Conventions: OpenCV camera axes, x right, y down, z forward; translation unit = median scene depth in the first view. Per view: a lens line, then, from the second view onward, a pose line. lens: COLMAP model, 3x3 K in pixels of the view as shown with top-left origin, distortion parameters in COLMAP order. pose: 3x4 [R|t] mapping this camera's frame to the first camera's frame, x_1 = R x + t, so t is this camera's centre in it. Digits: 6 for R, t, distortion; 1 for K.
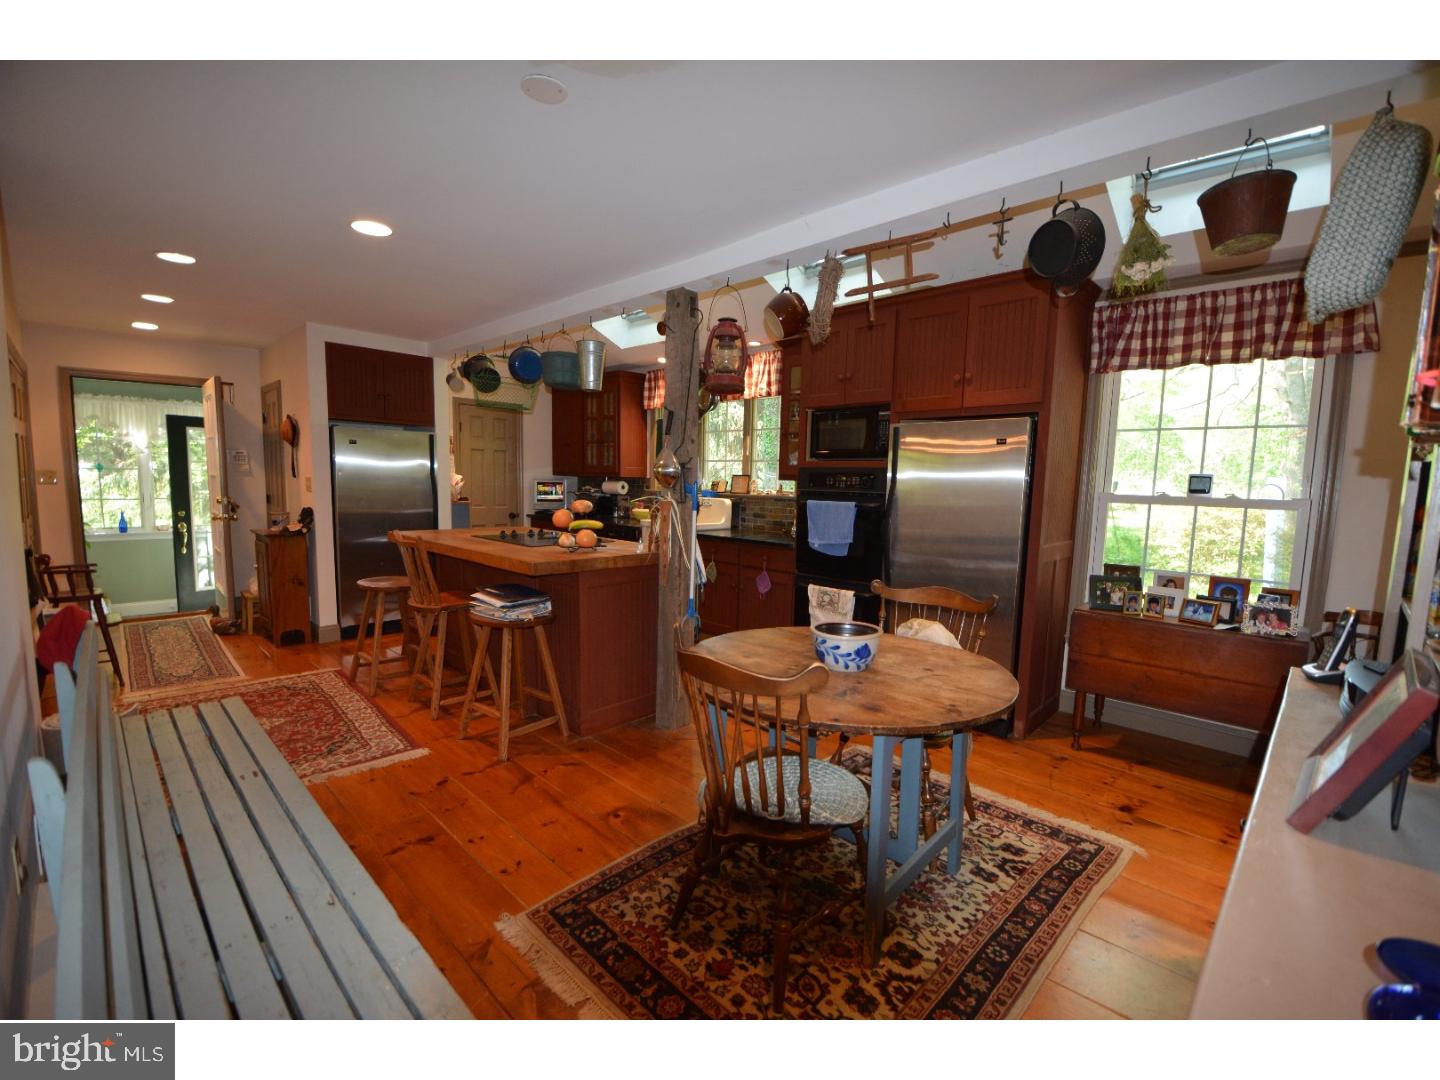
lens RADIAL K [[630.3, 0, 720.0], [0, 630.3, 540.0], [0, 0, 1]] dist [0.041409, 0.000065]
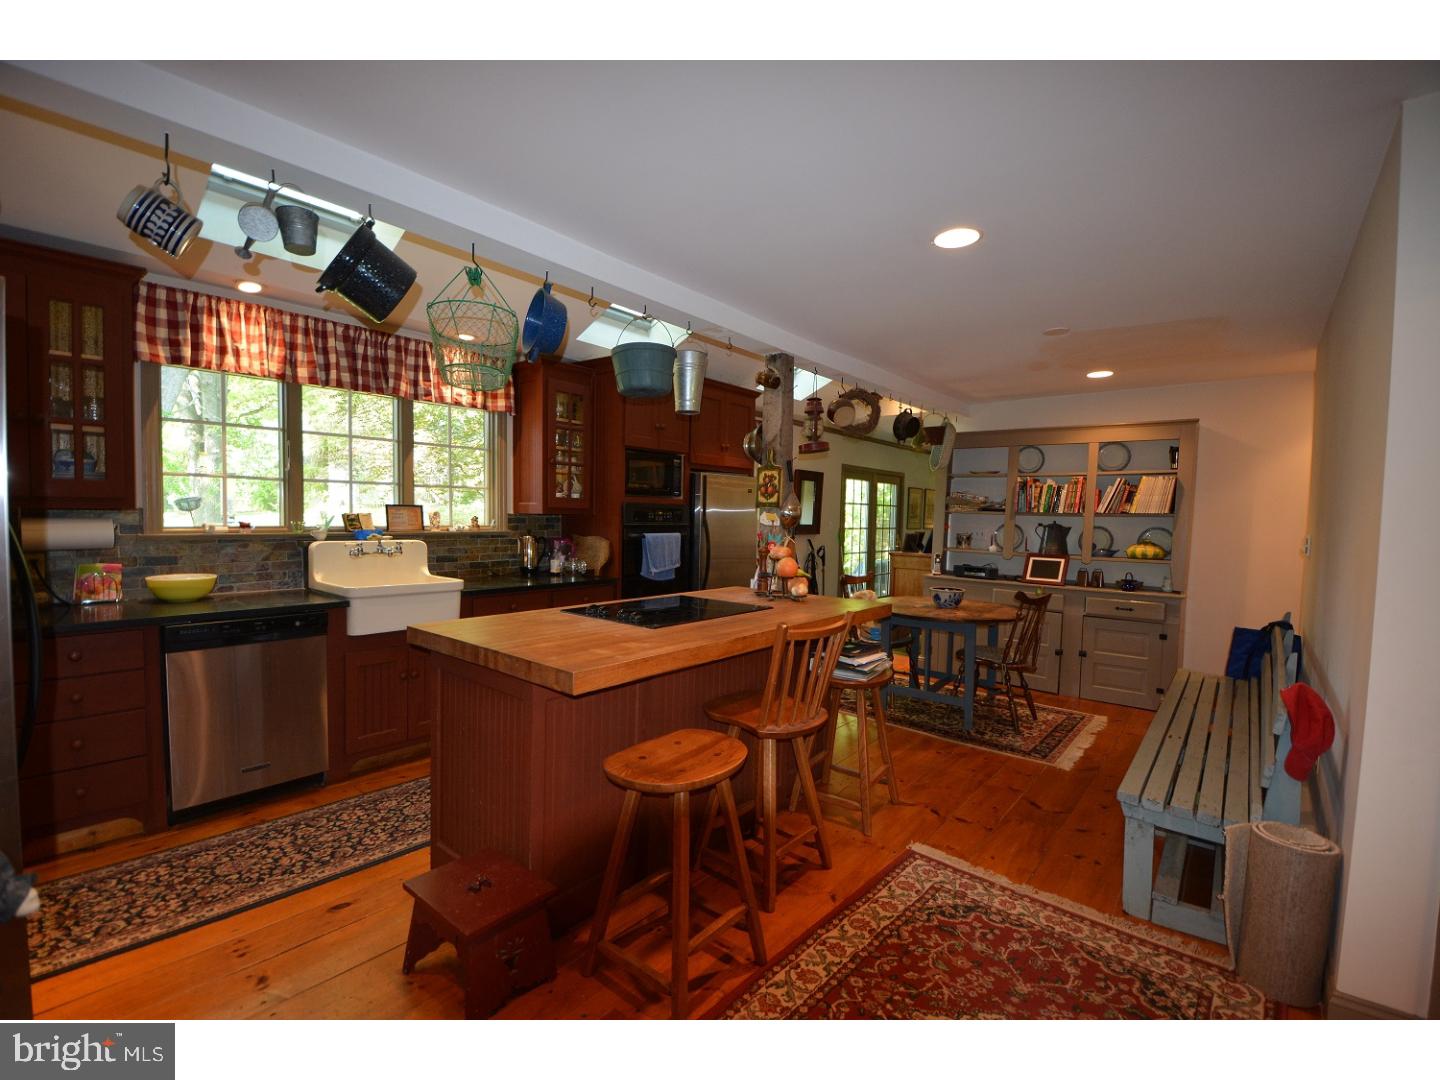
lens RADIAL K [[630.3, 0, 720.0], [0, 630.3, 540.0], [0, 0, 1]] dist [0.041409, 0.000065]
pose [[-0.074906, -0.088244, 0.993278, -0.980965], [0.063862, 0.993608, 0.093089, -0.151220], [-0.995144, 0.070406, -0.068791, 0.985178]]
